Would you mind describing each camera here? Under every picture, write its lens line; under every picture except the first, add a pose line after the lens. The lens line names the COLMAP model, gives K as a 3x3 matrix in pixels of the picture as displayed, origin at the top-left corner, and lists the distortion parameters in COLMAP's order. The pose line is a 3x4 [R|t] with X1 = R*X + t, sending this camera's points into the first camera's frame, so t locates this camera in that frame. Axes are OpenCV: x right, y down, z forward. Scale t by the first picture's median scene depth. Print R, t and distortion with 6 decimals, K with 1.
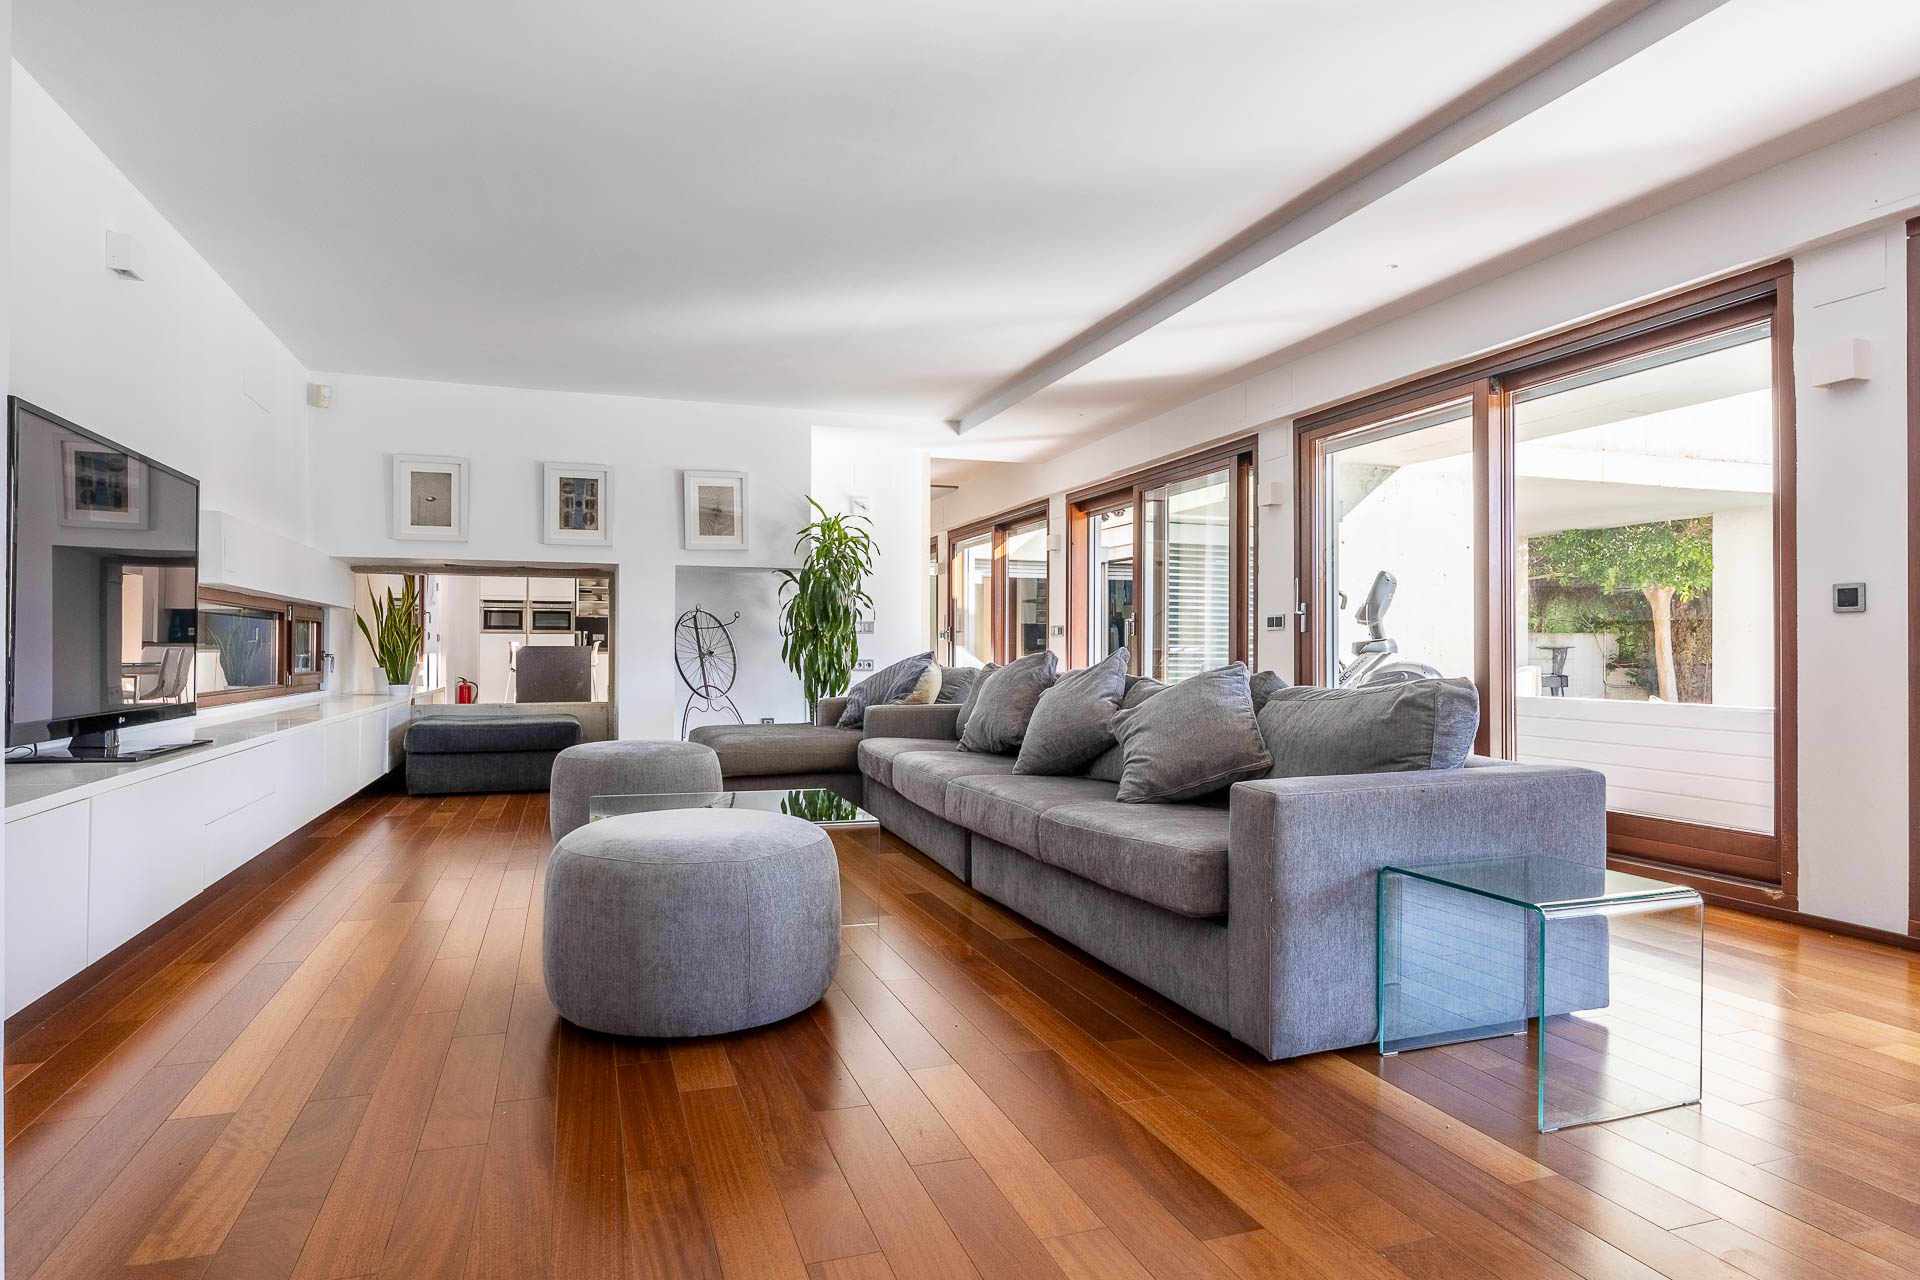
lens RADIAL K [[1099.6, 0, 970.5], [0, 1099.6, 640.4], [0, 0, 1]] dist [-0.007922, -0.000497]
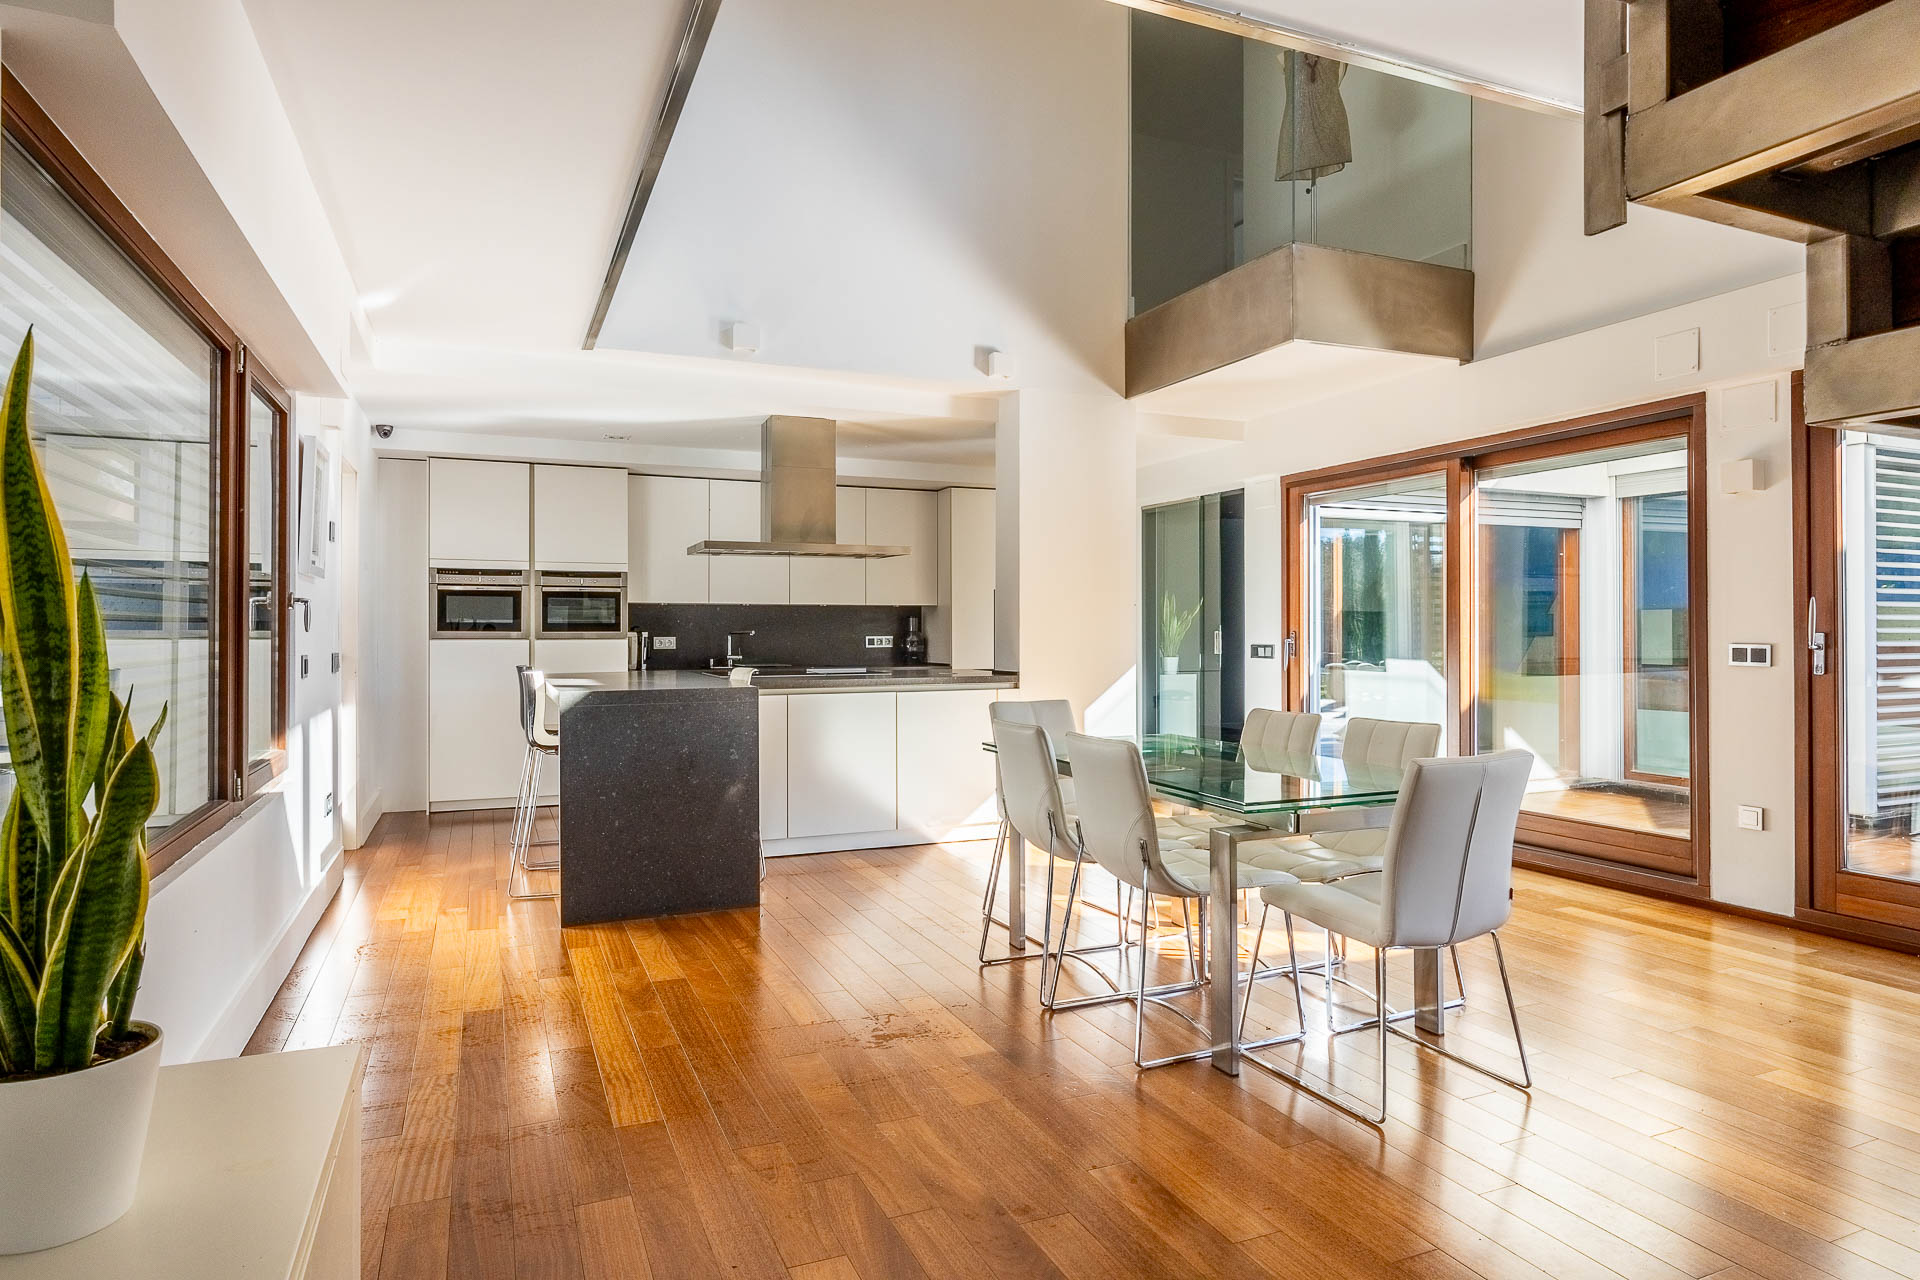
lens RADIAL K [[1095.4, 0, 976.5], [0, 1095.4, 629.0], [0, 0, 1]] dist [-0.009762, -0.000724]
pose [[0.997227, -0.003009, 0.074365, -0.501878], [0.002242, 0.999943, 0.010399, -0.031307], [-0.074392, -0.010203, 0.997177, 1.042741]]
